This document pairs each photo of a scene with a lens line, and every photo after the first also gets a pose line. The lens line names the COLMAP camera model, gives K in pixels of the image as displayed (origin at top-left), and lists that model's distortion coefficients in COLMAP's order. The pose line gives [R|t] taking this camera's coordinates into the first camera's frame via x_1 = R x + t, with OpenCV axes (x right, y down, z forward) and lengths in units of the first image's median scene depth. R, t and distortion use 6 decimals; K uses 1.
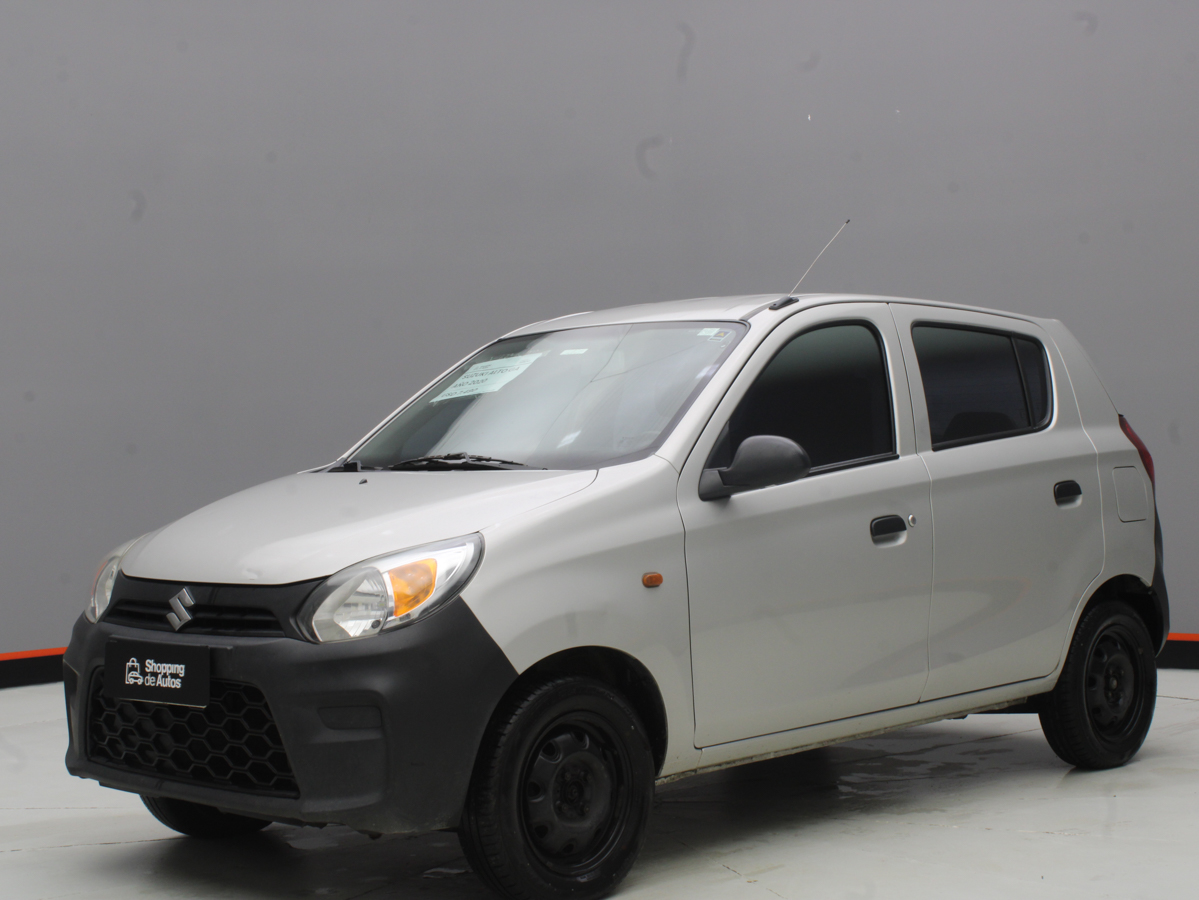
lens RADIAL K [[1936.5, 0, 593.8], [0, 1936.5, 446.5], [0, 0, 1]] dist [-0.039682, 0.000000]
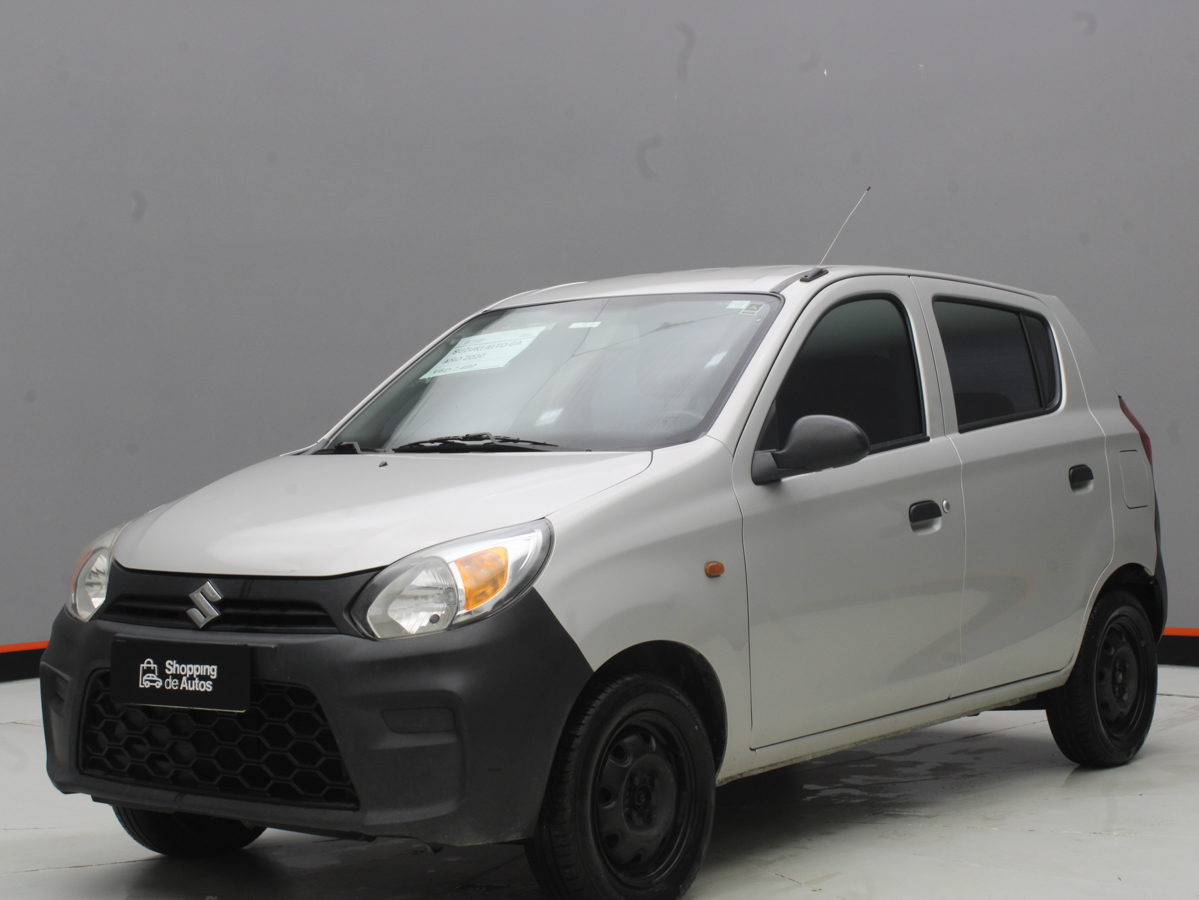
lens RADIAL K [[2084.1, 0, 595.8], [0, 2084.1, 449.8], [0, 0, 1]] dist [-0.016310, 0.000000]
pose [[0.993556, 0.001262, 0.113339, -0.140901], [-0.002149, 0.999968, 0.007698, 0.003714], [-0.113326, -0.007891, 0.993527, 0.009085]]
